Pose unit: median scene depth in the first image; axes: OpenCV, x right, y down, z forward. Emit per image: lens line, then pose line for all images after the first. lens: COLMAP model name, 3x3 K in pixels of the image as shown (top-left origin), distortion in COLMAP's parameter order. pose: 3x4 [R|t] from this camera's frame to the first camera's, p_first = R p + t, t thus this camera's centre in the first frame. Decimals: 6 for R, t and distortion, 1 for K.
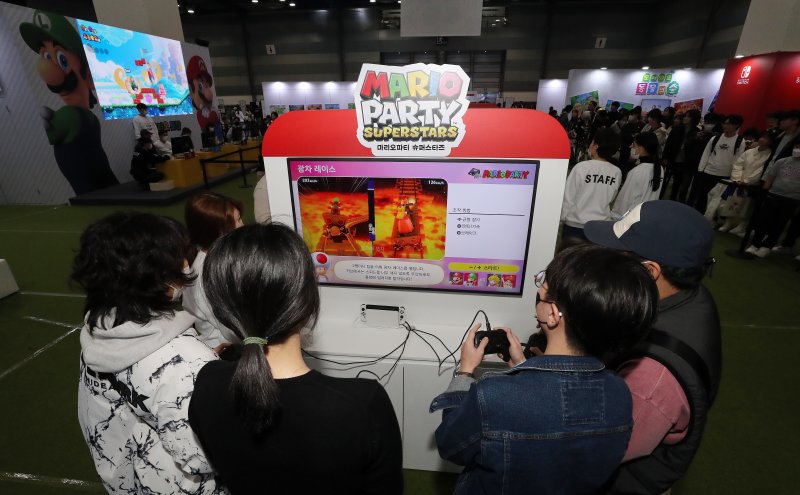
lens RADIAL K [[379.5, 0, 398.2], [0, 379.5, 249.3], [0, 0, 1]] dist [0.000231, 0.001055]
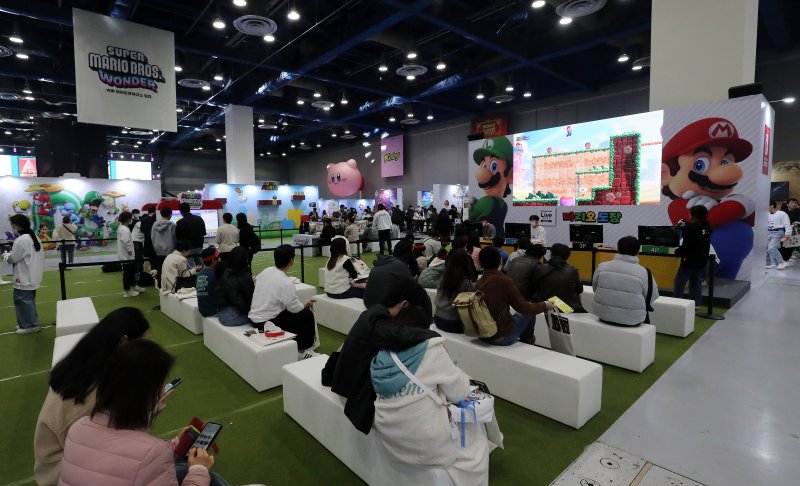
lens RADIAL K [[389.4, 0, 399.0], [0, 389.4, 239.2], [0, 0, 1]] dist [0.002823, 0.000452]
pose [[-0.660204, 0.078989, -0.746921, 0.488018], [-0.260364, 0.908725, 0.326236, -0.637562], [0.704515, 0.409854, -0.579378, 1.724201]]
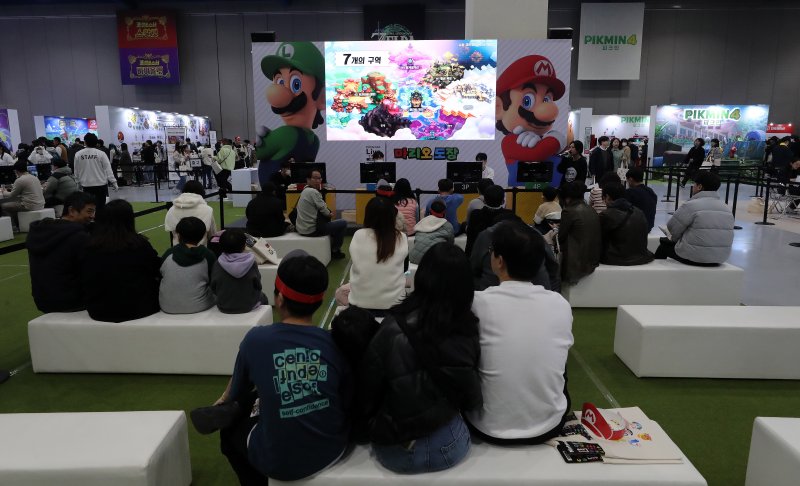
lens RADIAL K [[479.1, 0, 385.7], [0, 479.1, 223.3], [0, 0, 1]] dist [-0.016916, 0.001340]
pose [[0.061443, 0.178789, -0.981967, 0.477951], [-0.365446, 0.919539, 0.144556, -0.427464], [0.928802, 0.349974, 0.121837, 1.204866]]
